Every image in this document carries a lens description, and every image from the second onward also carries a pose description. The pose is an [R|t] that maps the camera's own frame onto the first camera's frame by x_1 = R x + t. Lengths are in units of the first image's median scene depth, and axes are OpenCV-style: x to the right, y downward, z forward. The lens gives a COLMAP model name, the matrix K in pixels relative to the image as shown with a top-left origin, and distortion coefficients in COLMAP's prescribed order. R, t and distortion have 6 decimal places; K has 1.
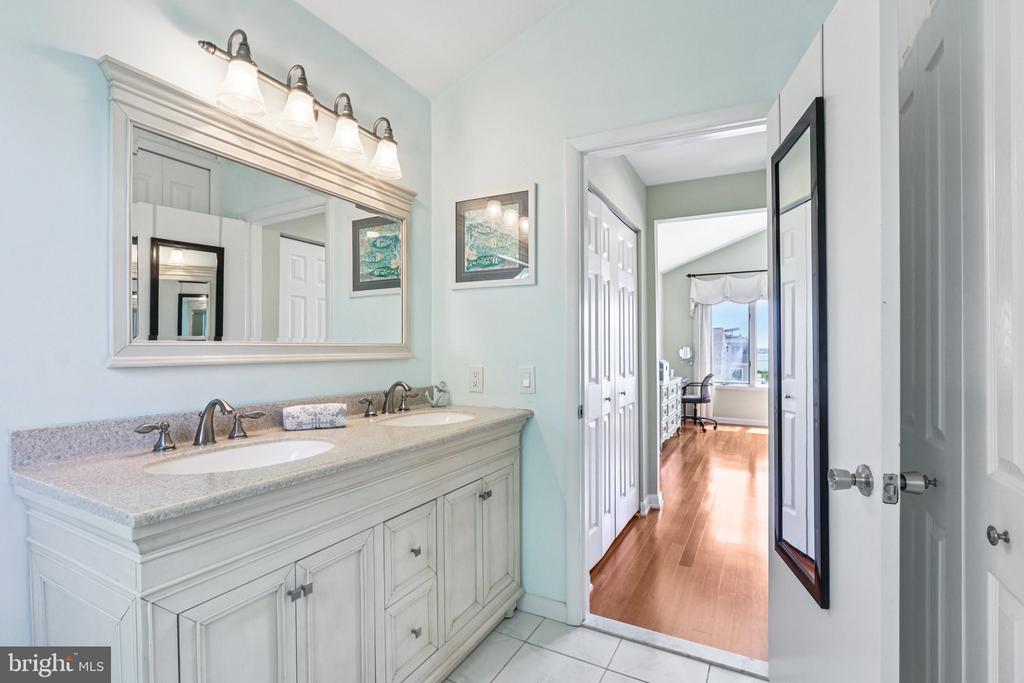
lens RADIAL K [[481.6, 0, 509.8], [0, 481.6, 346.0], [0, 0, 1]] dist [-0.012671, 0.000987]
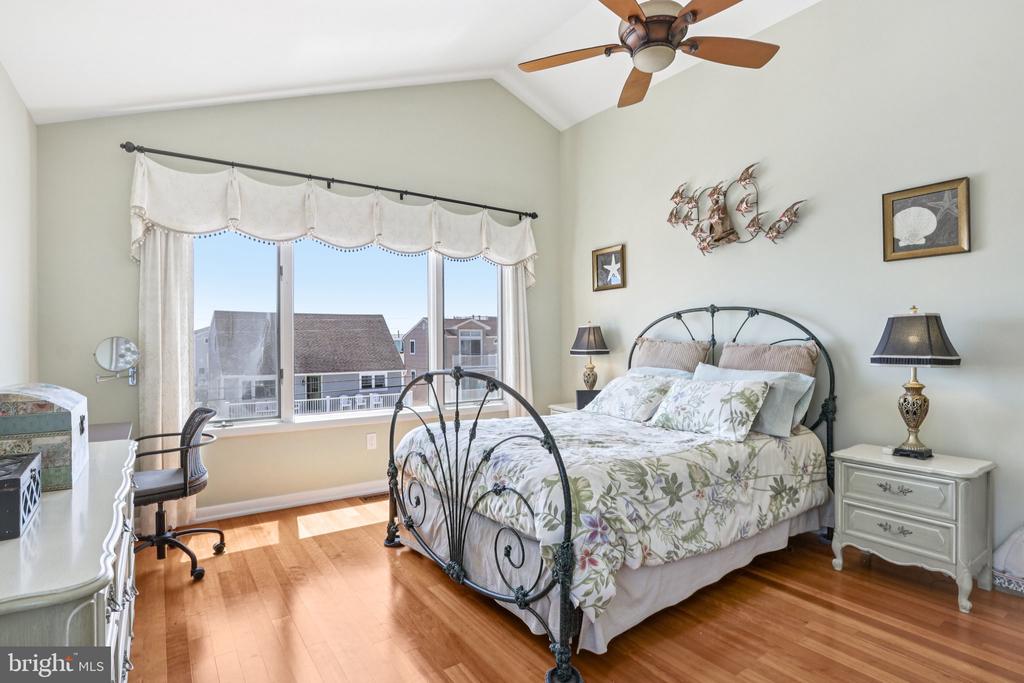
lens RADIAL K [[496.5, 0, 512.7], [0, 496.5, 336.2], [0, 0, 1]] dist [-0.006859, -0.000680]
pose [[0.446045, -0.000927, 0.895010, 0.168491], [0.001496, 0.999999, 0.000290, 0.000861], [-0.895009, 0.001209, 0.446046, 0.577694]]
